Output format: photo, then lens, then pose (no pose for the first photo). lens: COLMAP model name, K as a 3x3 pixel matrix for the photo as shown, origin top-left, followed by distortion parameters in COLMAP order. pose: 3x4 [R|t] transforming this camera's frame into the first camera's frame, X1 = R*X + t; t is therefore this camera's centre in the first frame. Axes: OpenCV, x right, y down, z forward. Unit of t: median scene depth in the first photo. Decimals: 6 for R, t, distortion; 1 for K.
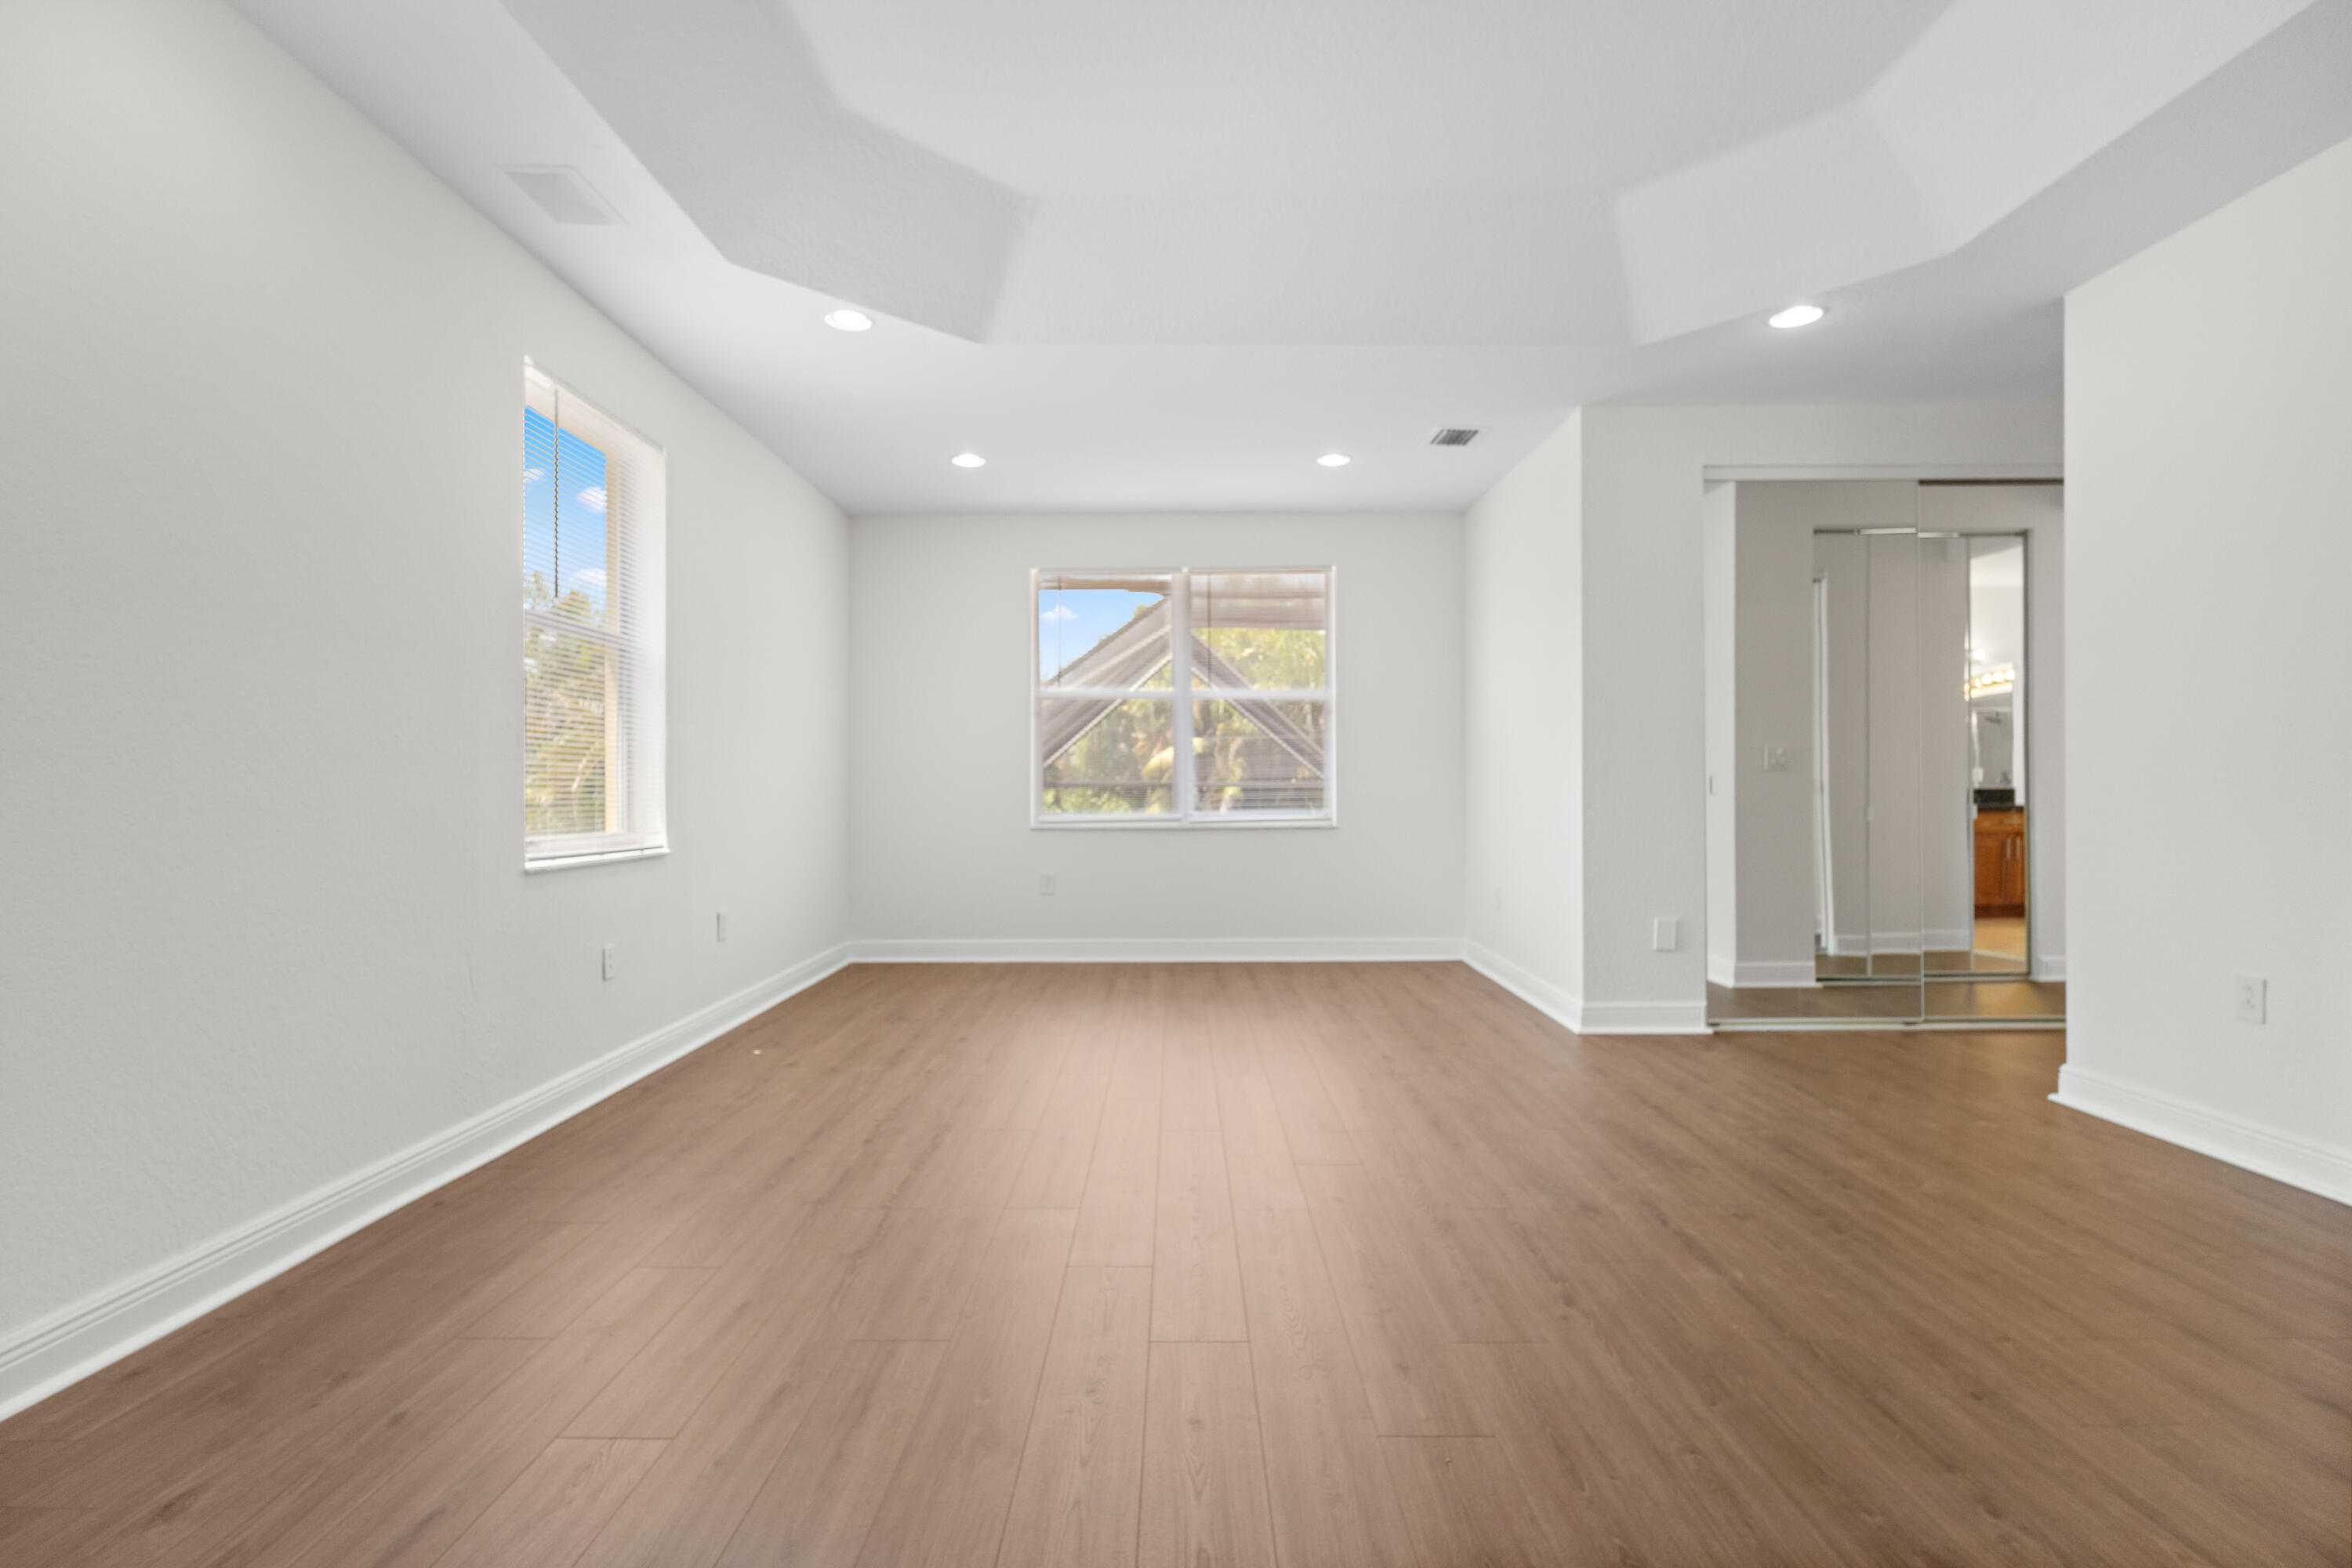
lens RADIAL K [[1083.0, 0, 1174.6], [0, 1083.0, 785.1], [0, 0, 1]] dist [-0.001599, 0.002115]
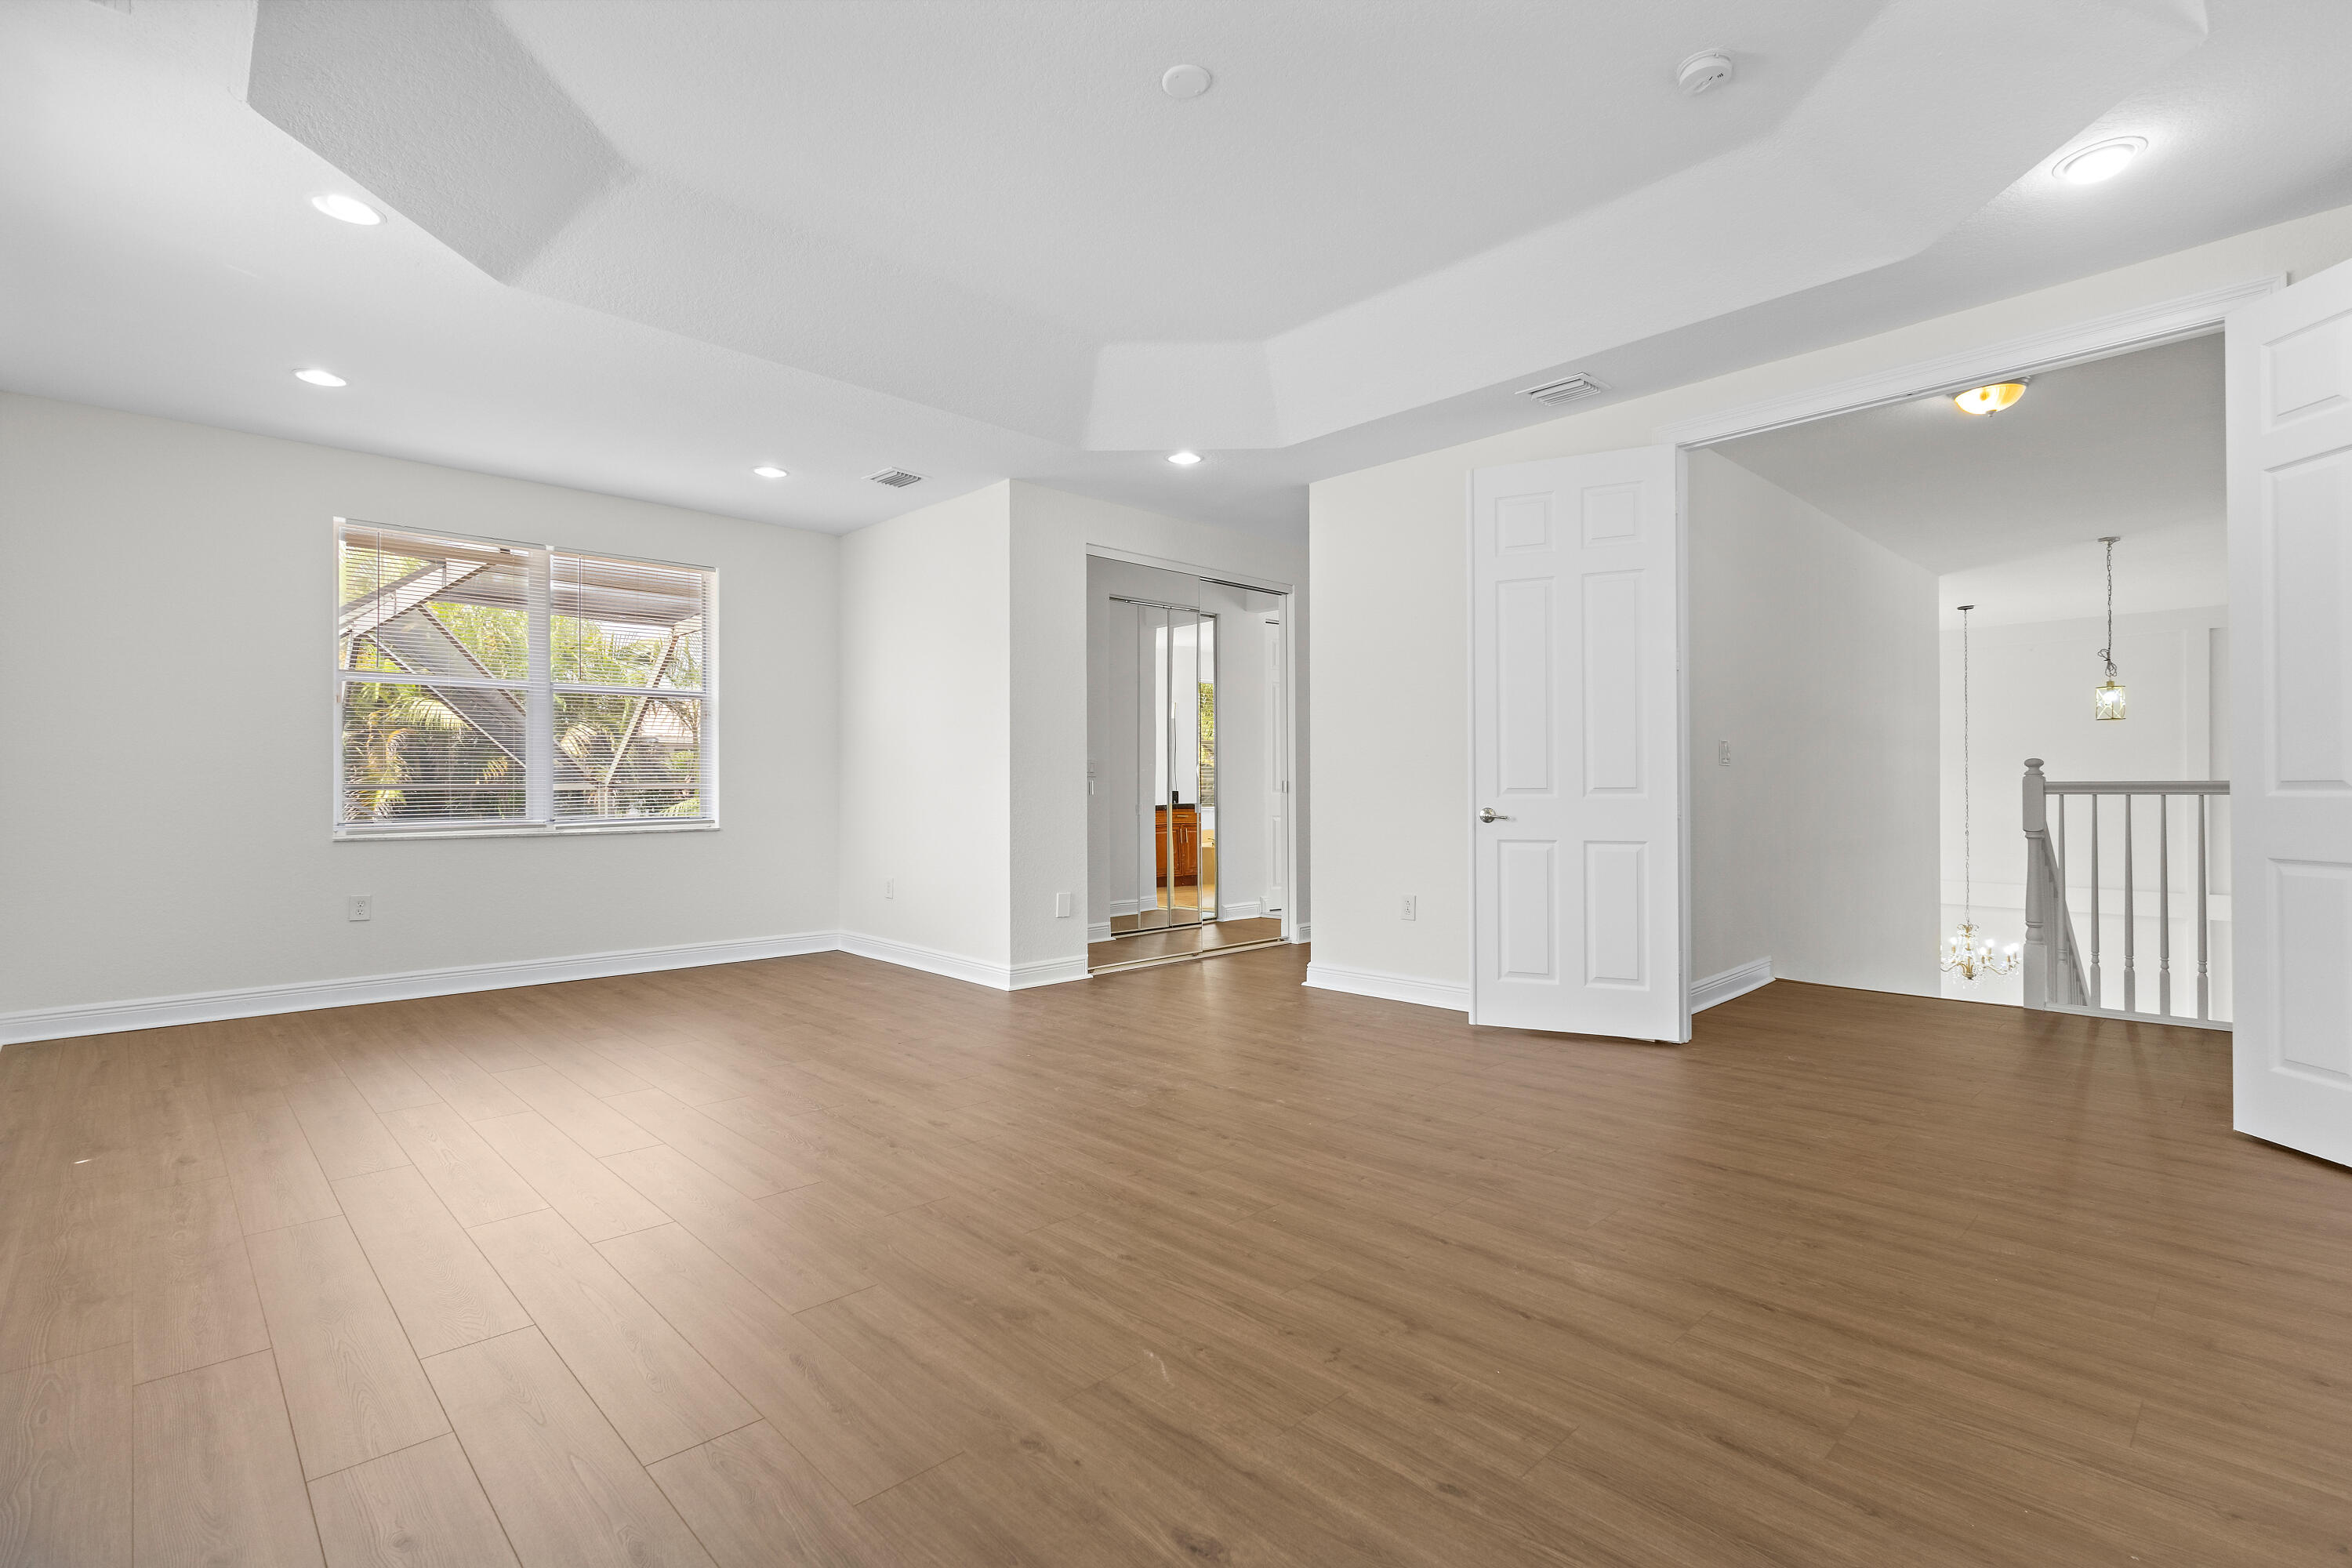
lens RADIAL K [[1083.0, 0, 1169.1], [0, 1083.0, 783.1], [0, 0, 1]] dist [-0.001599, 0.002115]
pose [[0.714982, 0.006242, 0.699115, -0.348278], [-0.001658, 0.999972, -0.007232, 0.003269], [-0.699141, 0.004011, 0.714972, -0.001642]]
